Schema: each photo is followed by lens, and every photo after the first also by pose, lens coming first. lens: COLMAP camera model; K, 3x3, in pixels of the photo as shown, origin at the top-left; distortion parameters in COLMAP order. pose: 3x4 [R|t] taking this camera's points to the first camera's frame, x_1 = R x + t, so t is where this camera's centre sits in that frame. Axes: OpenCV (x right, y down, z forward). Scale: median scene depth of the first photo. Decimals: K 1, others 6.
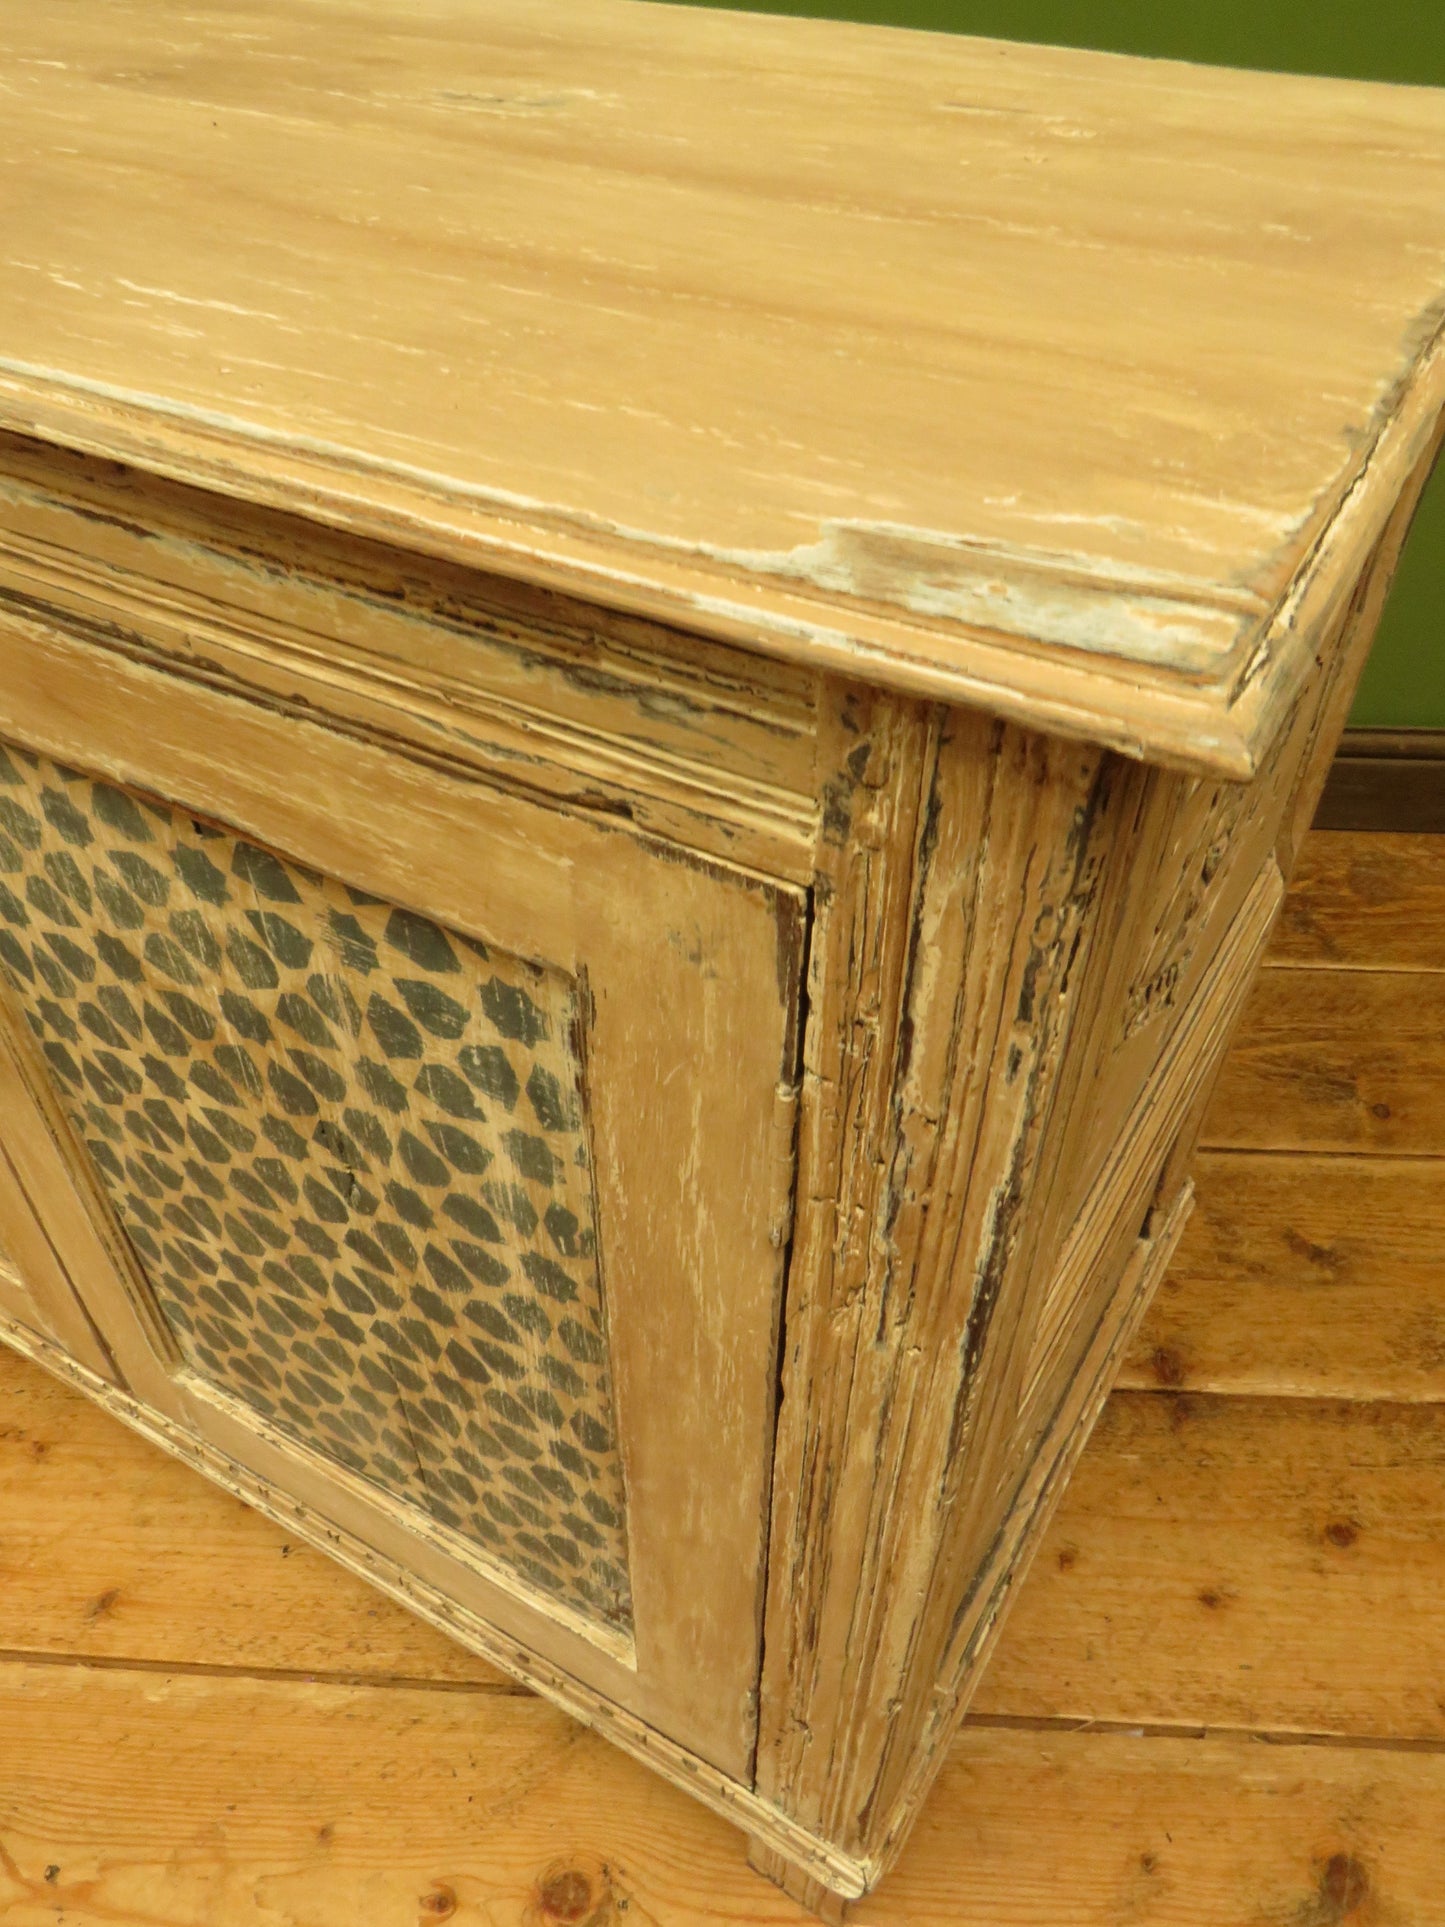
lens RADIAL K [[1422.5, 0, 736.0], [0, 1422.5, 933.7], [0, 0, 1]] dist [-0.014124, -0.004120]
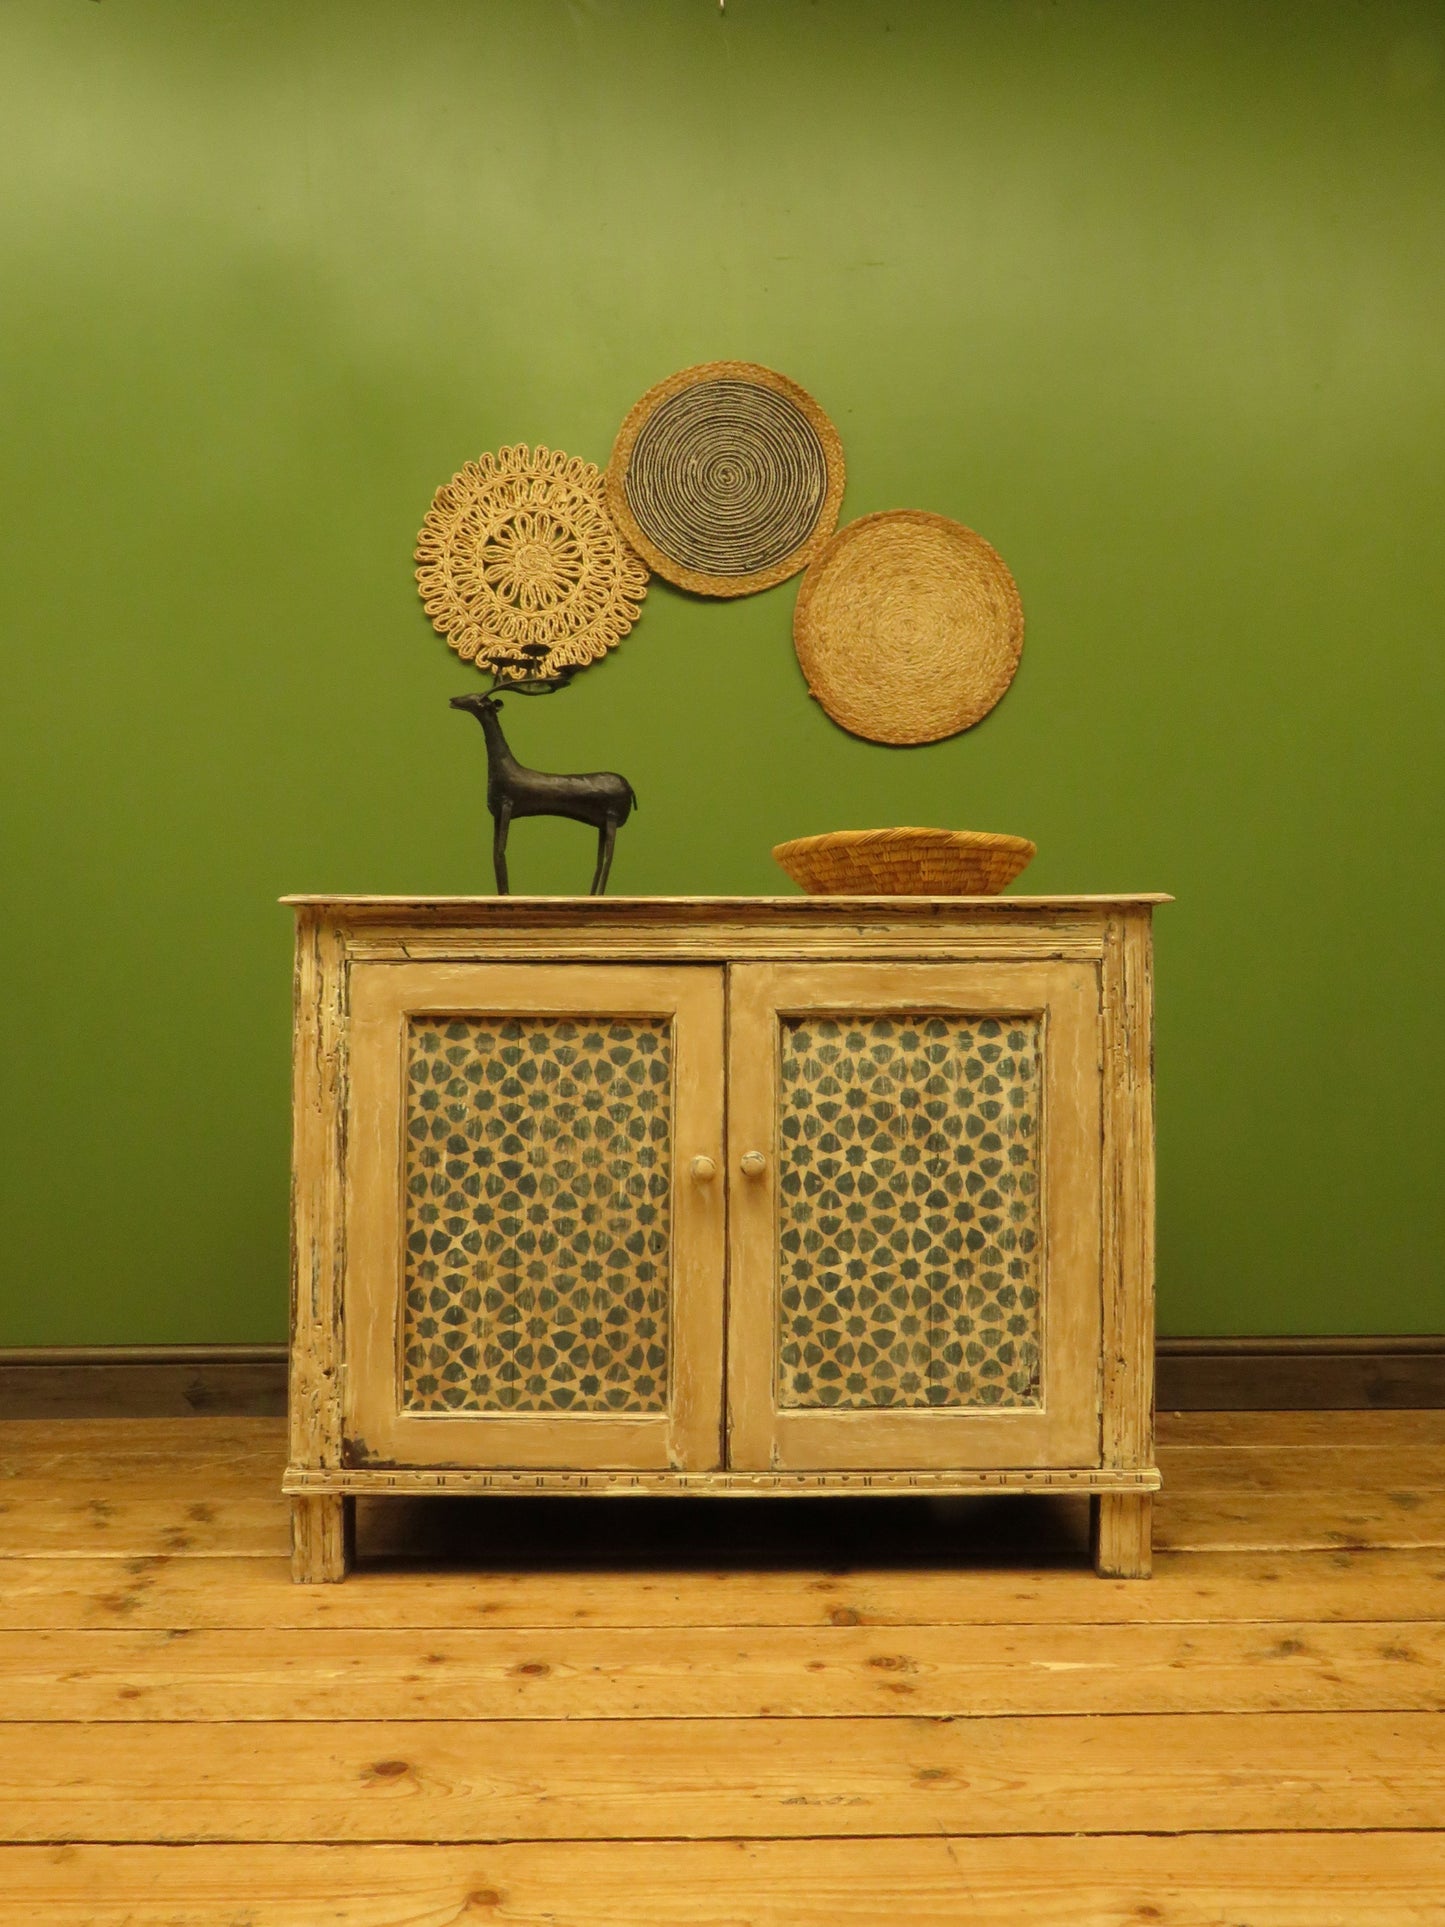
lens RADIAL K [[1562.0, 0, 728.4], [0, 1562.0, 971.9], [0, 0, 1]] dist [-0.023449, 0.001043]
pose [[0.856391, 0.009858, 0.516234, -3.224657], [0.349443, 0.724981, -0.593542, 2.310967], [-0.380111, 0.688698, 0.617422, -1.579146]]
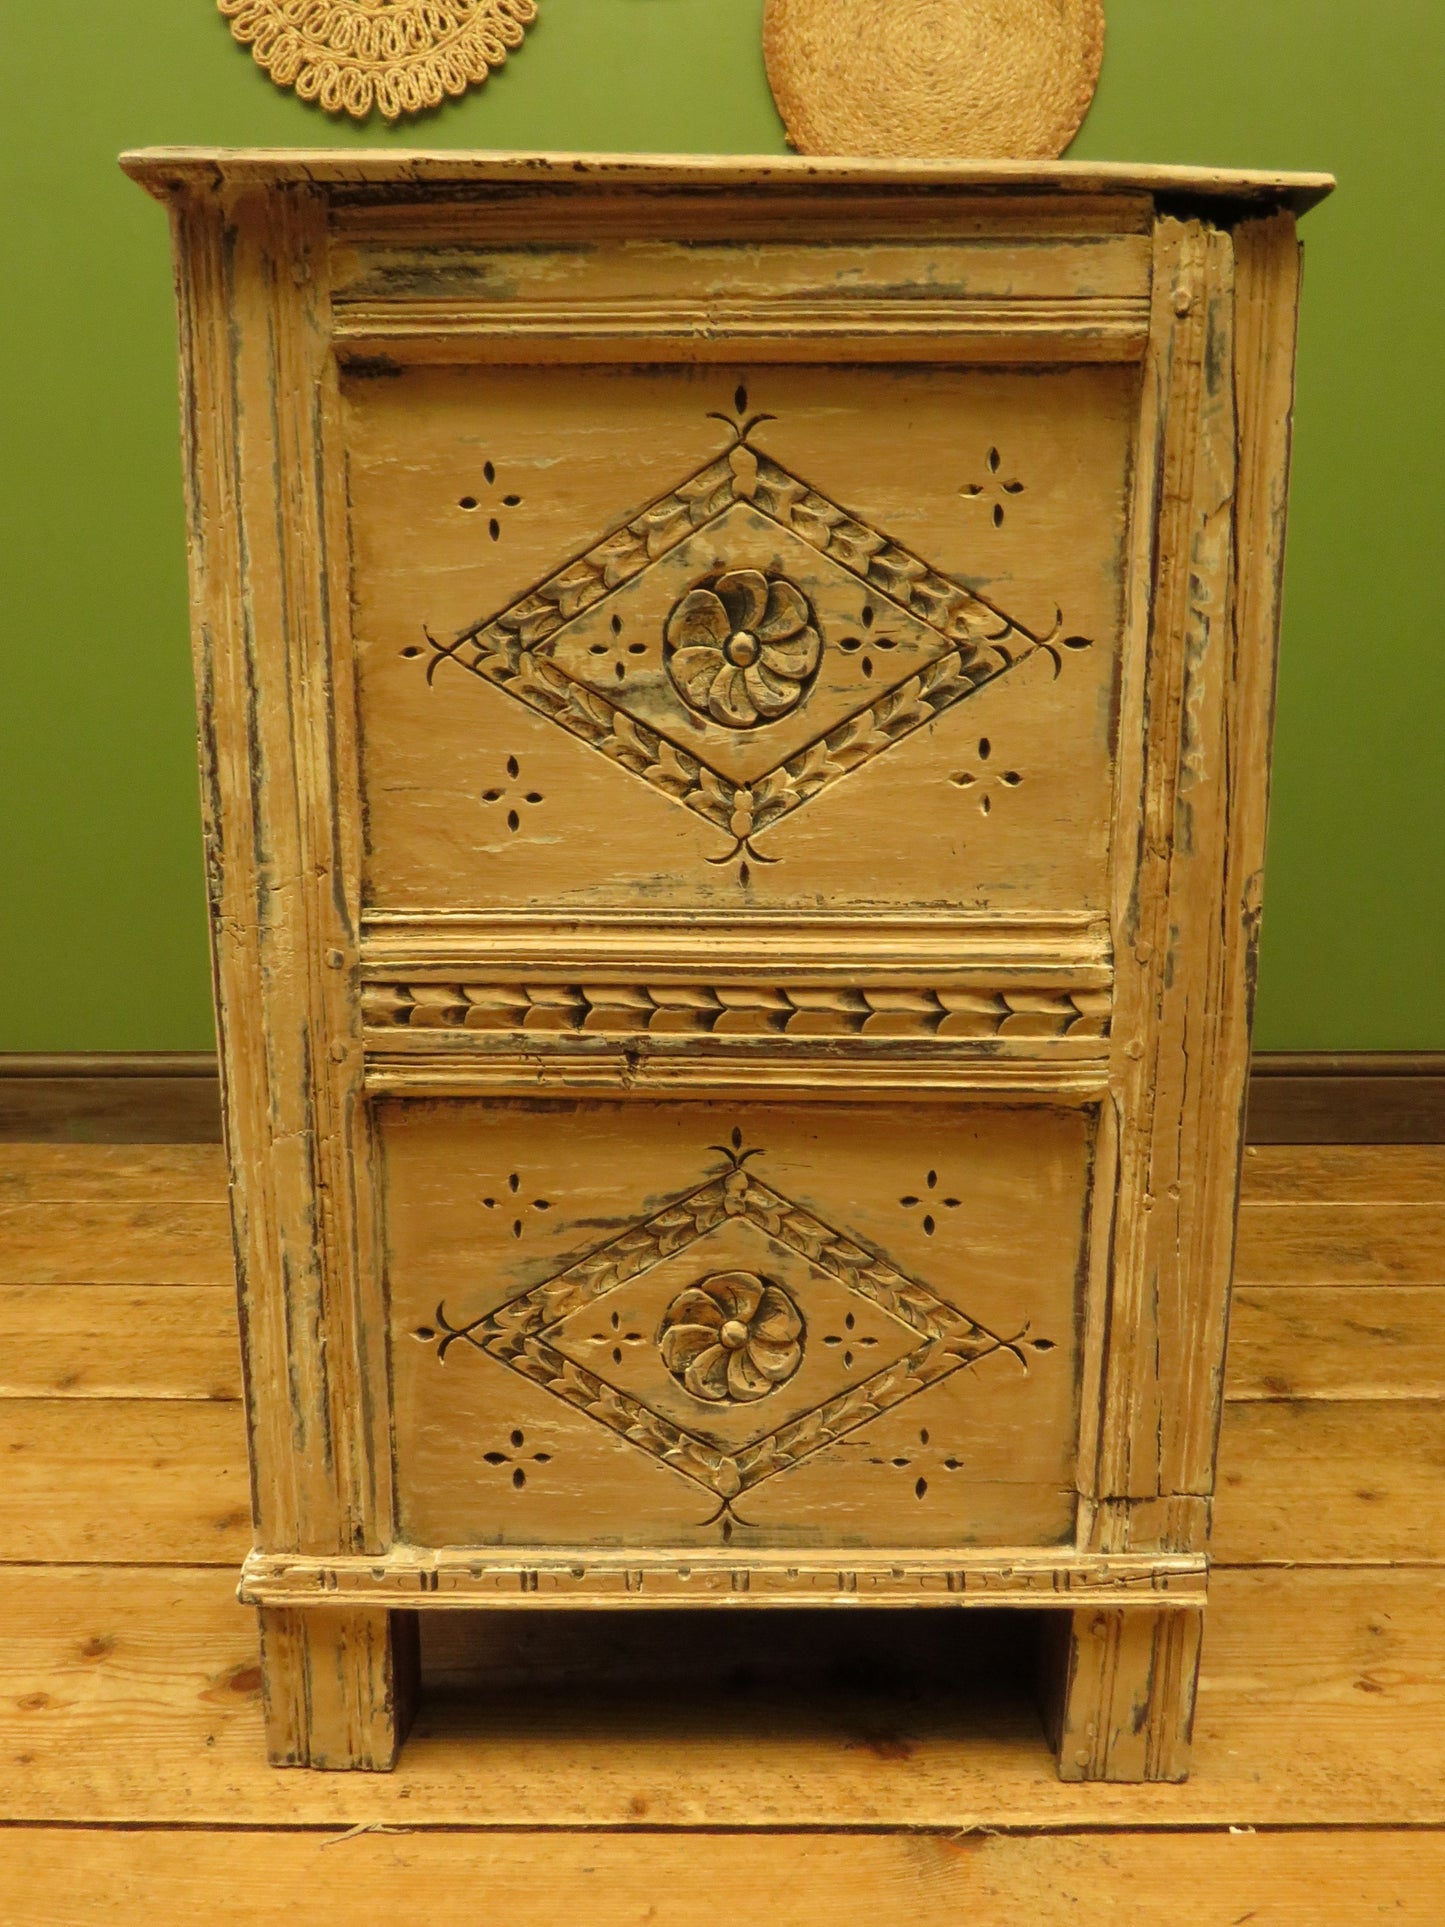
lens RADIAL K [[1382.2, 0, 713.7], [0, 1382.2, 945.5], [0, 0, 1]] dist [0.008687, -0.033638]
pose [[0.865107, -0.089446, 0.493548, -1.941389], [0.337639, 0.831508, -0.441129, 1.327984], [-0.370932, 0.548264, 0.749544, -0.133988]]
